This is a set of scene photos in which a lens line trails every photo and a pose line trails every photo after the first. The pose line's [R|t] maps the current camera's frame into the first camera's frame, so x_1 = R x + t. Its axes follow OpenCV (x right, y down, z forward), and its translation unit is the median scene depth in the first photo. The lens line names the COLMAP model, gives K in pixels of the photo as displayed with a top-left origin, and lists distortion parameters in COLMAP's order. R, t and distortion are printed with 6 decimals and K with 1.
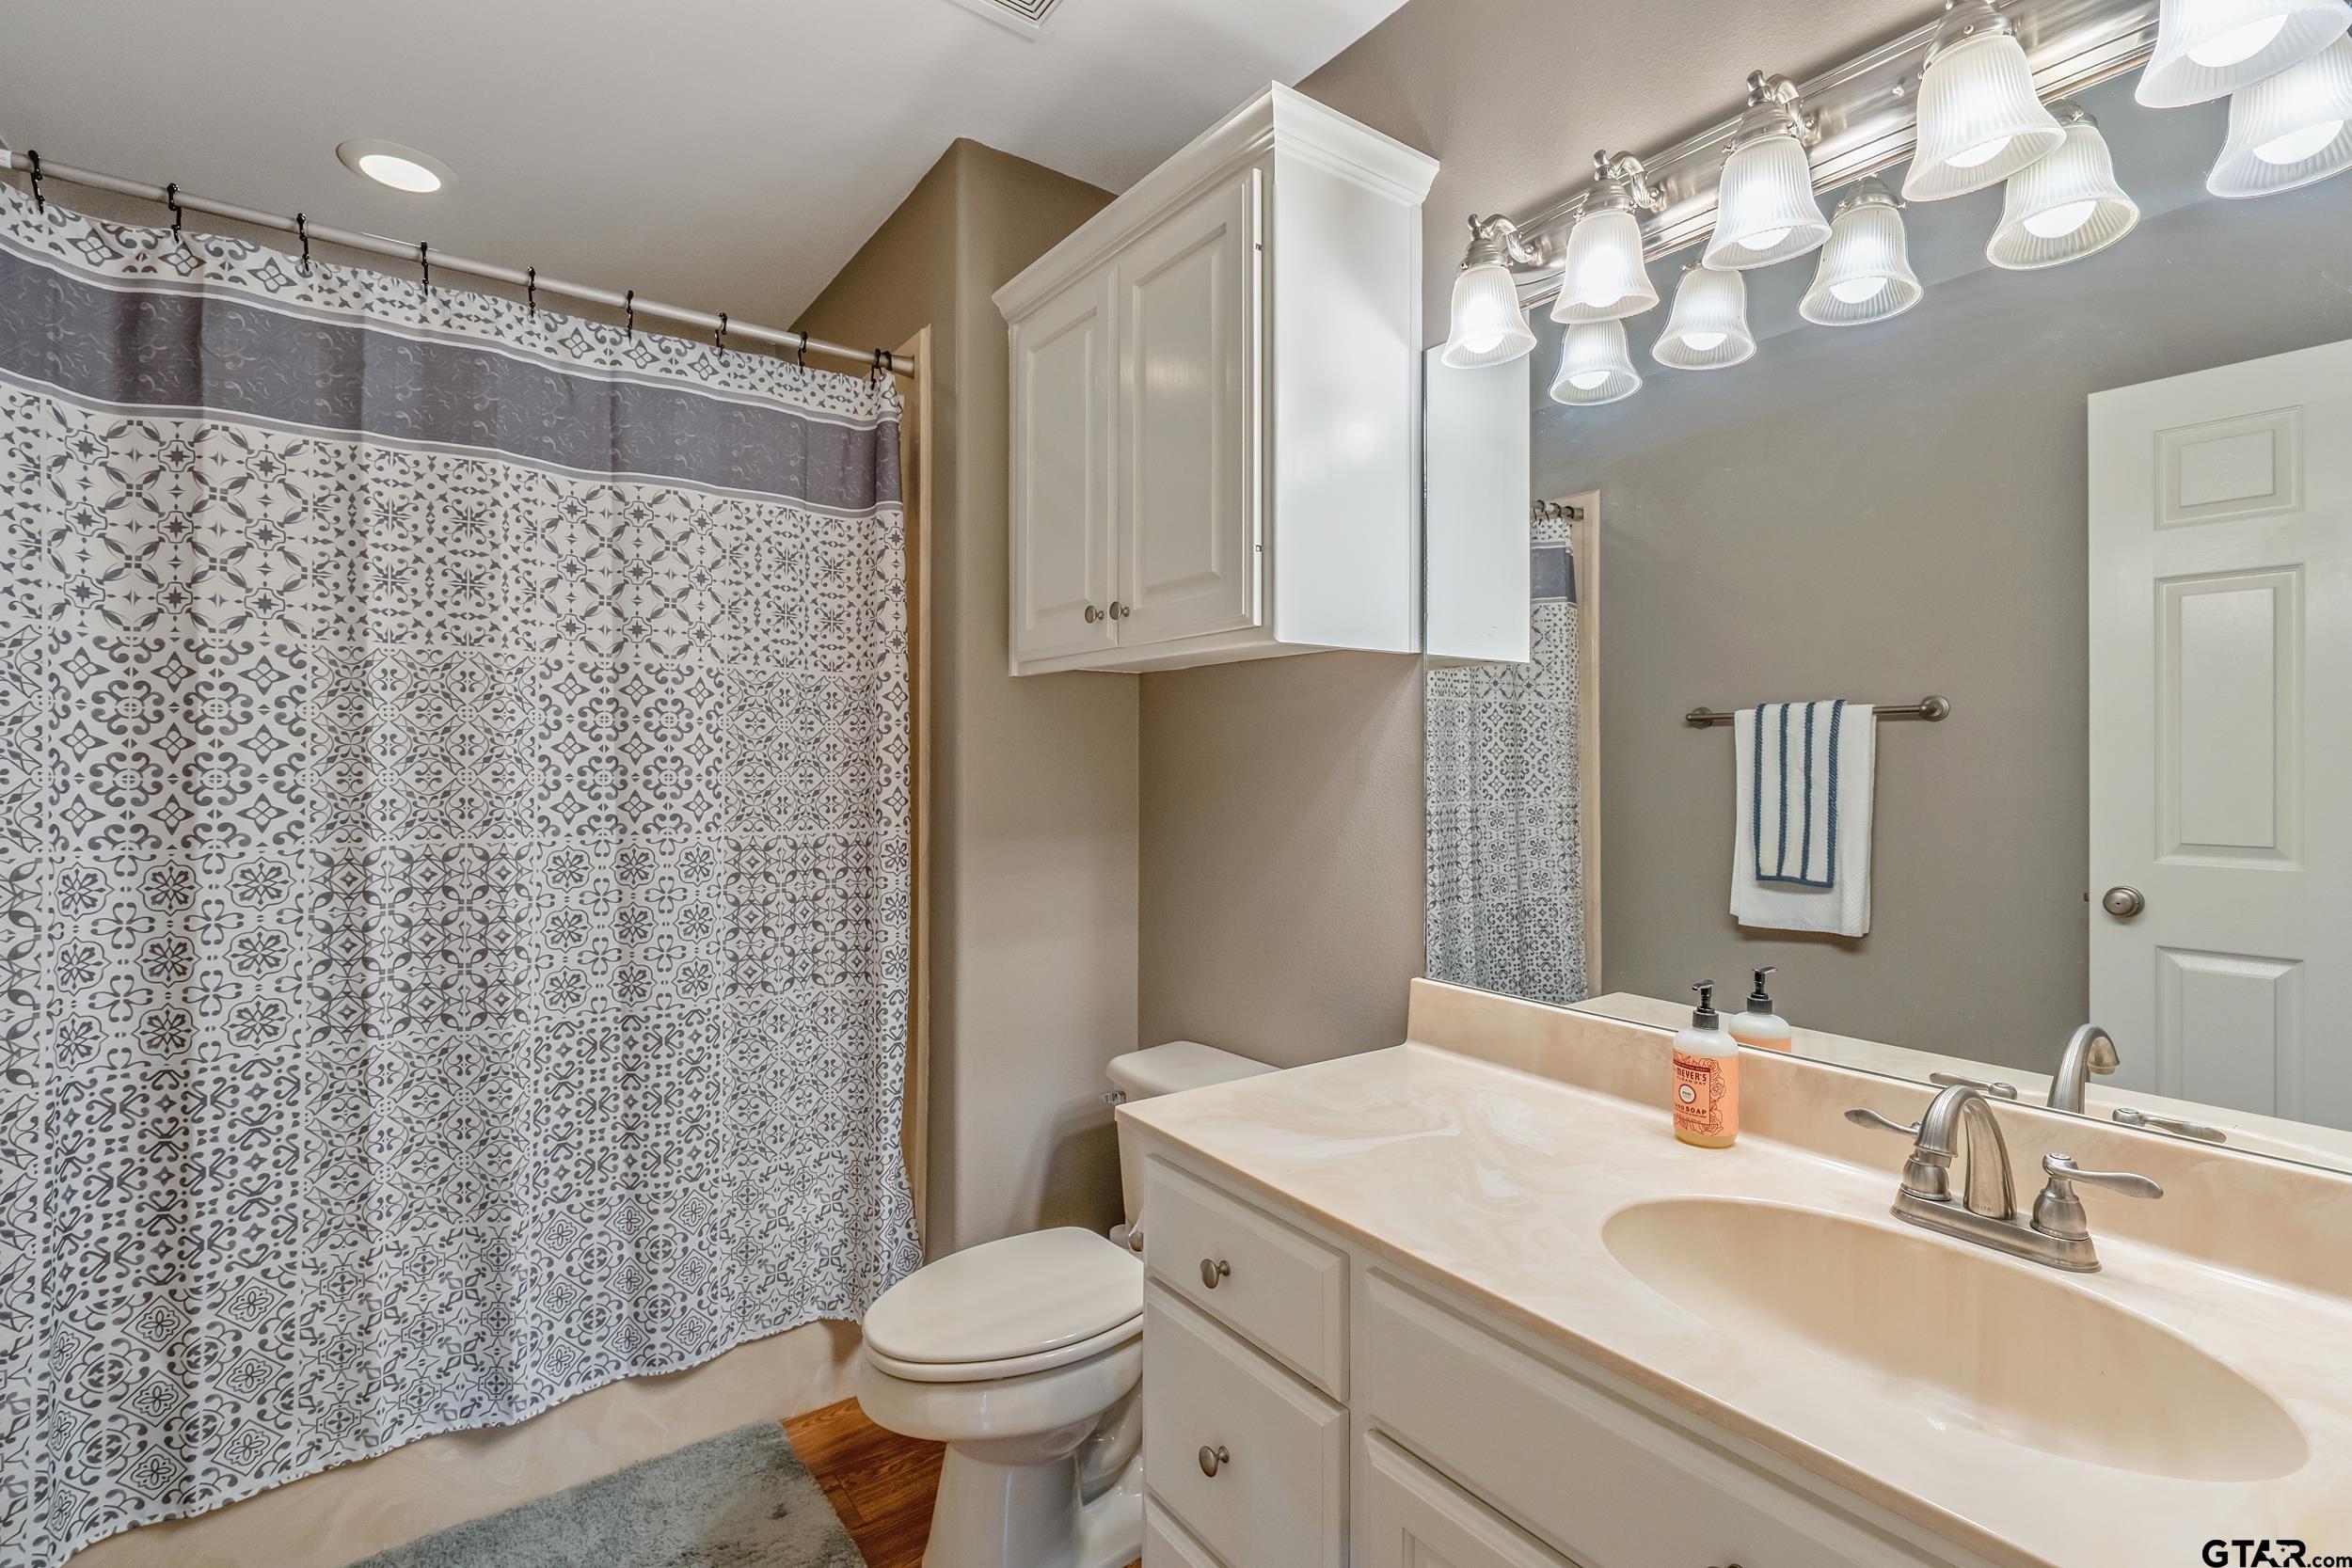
lens RADIAL K [[1054.1, 0, 1176.6], [0, 1054.1, 777.1], [0, 0, 1]] dist [0.000525, 0.000033]
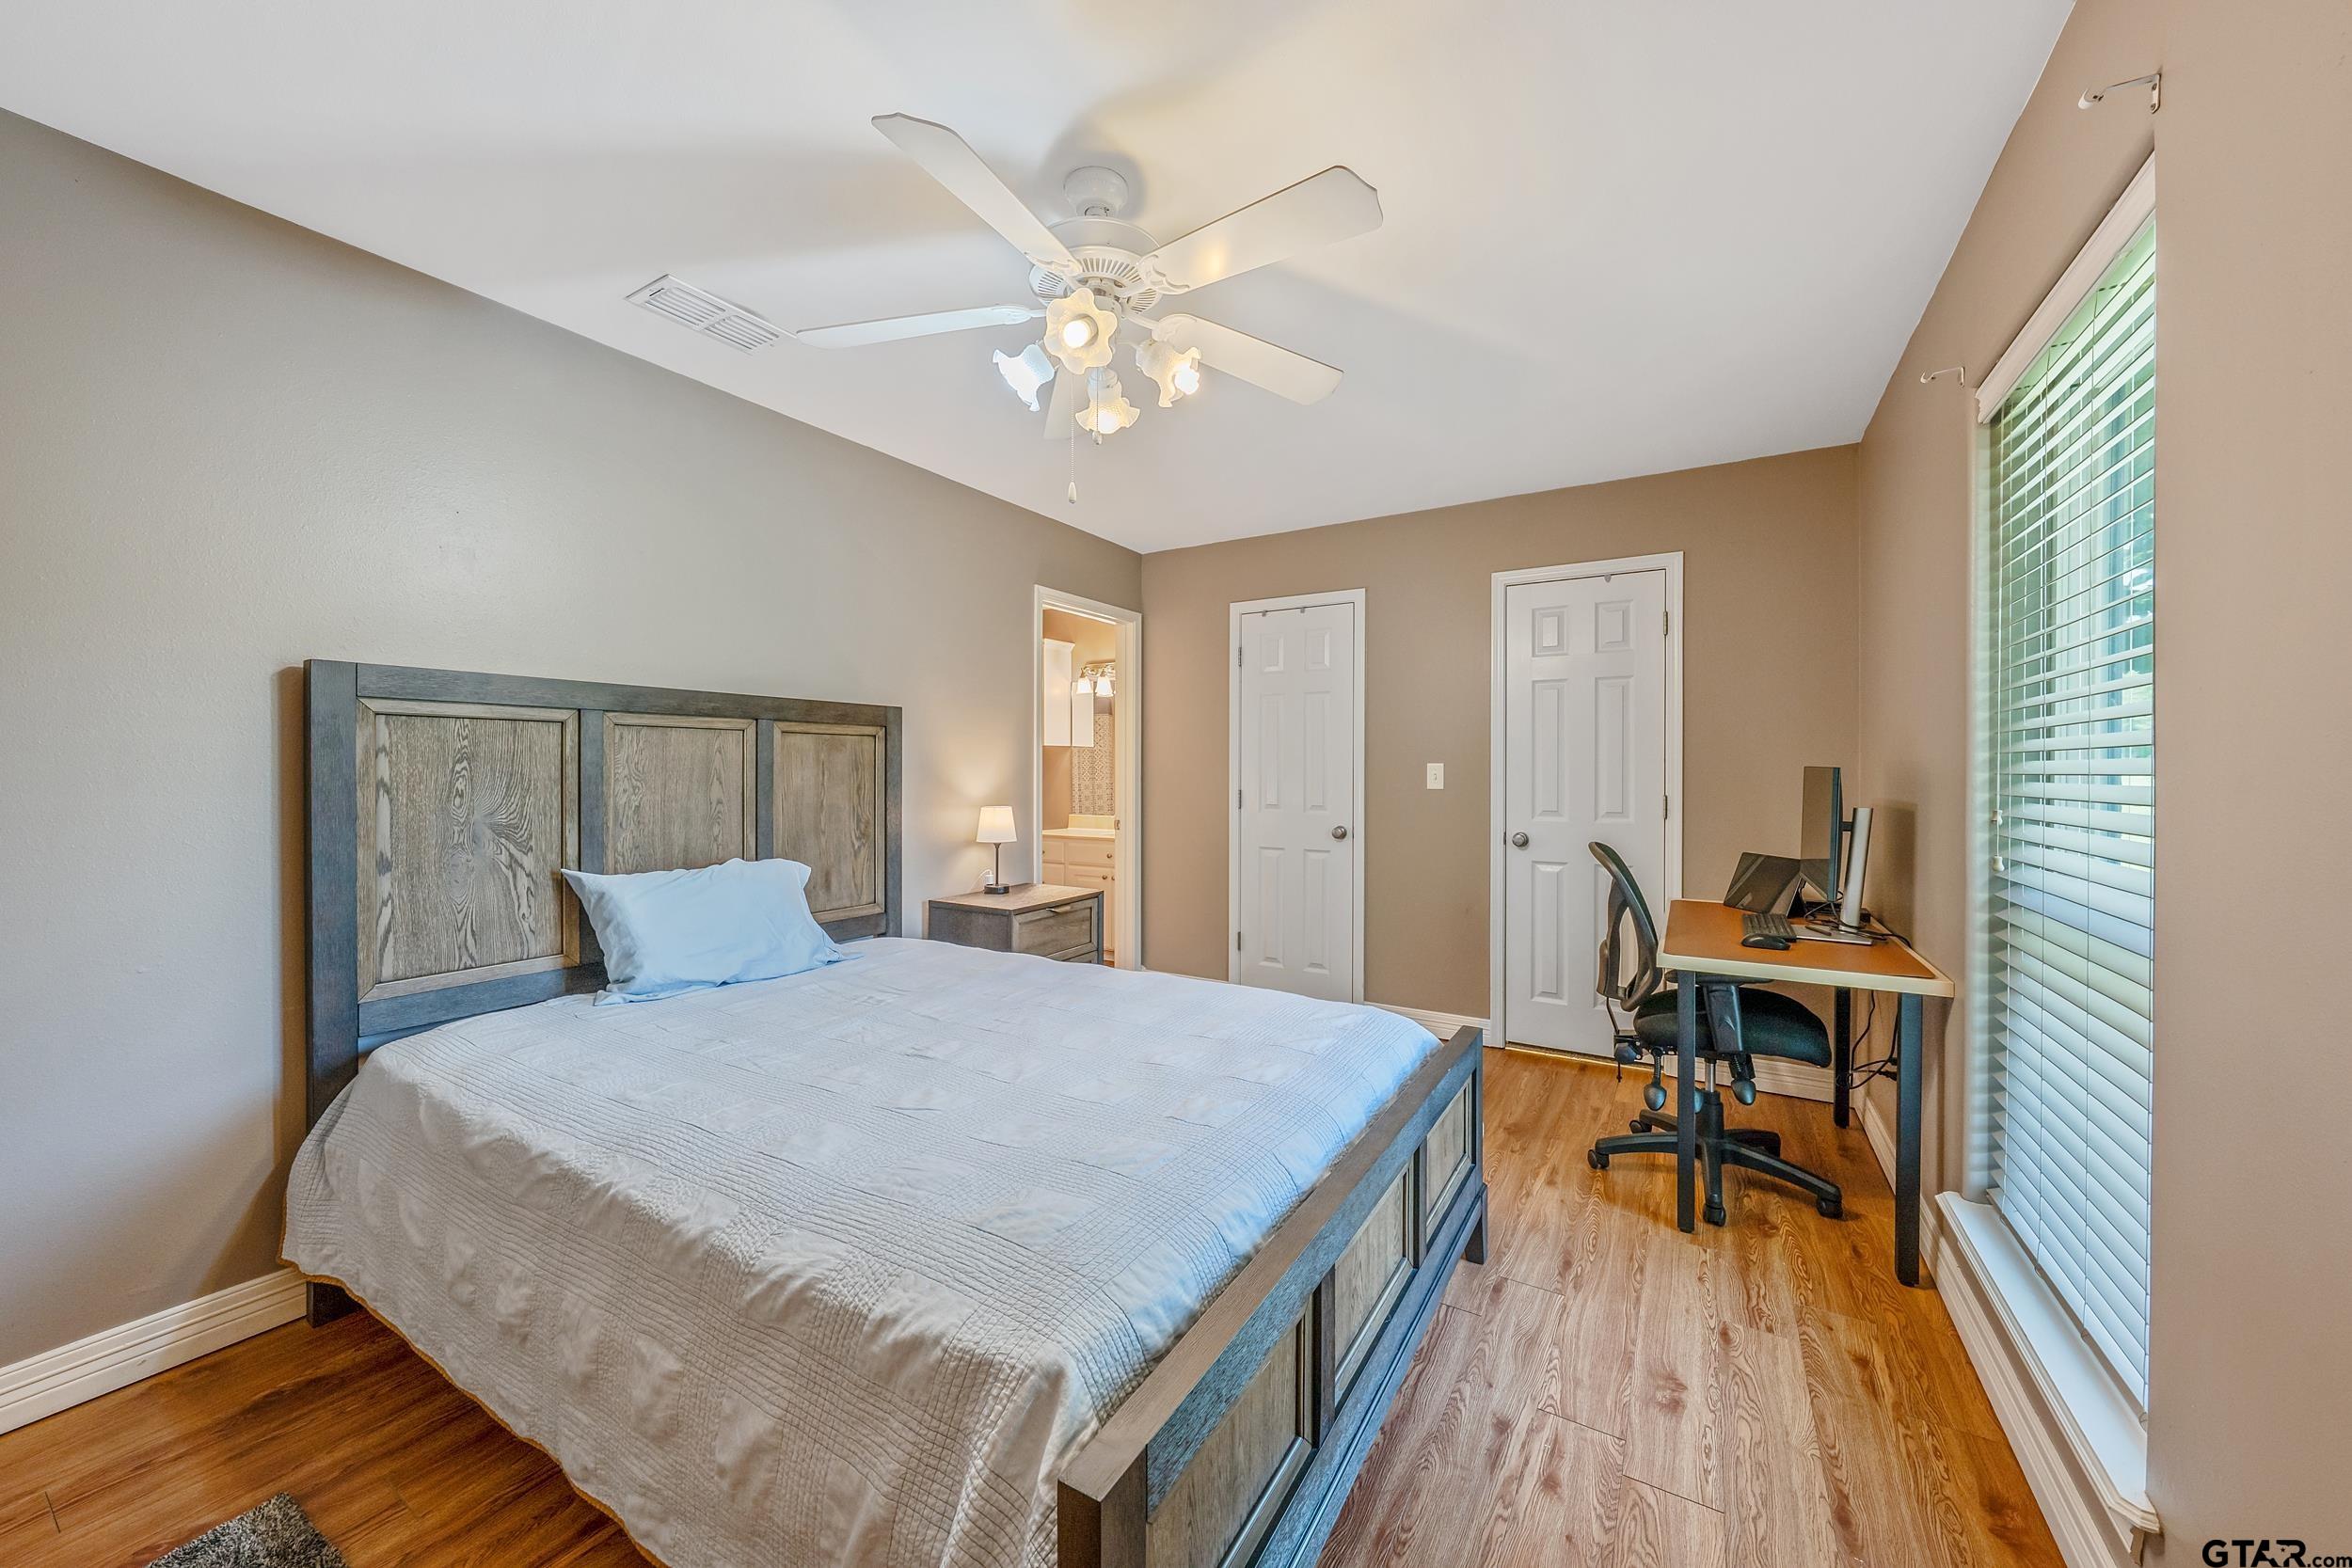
lens RADIAL K [[866.4, 0, 1174.5], [0, 866.4, 779.6], [0, 0, 1]] dist [0.000005, 0.000000]
pose [[0.922704, -0.001443, 0.385507, -0.435254], [0.001603, 0.999999, -0.000094, 0.018084], [-0.385507, 0.000704, 0.922705, -1.433832]]
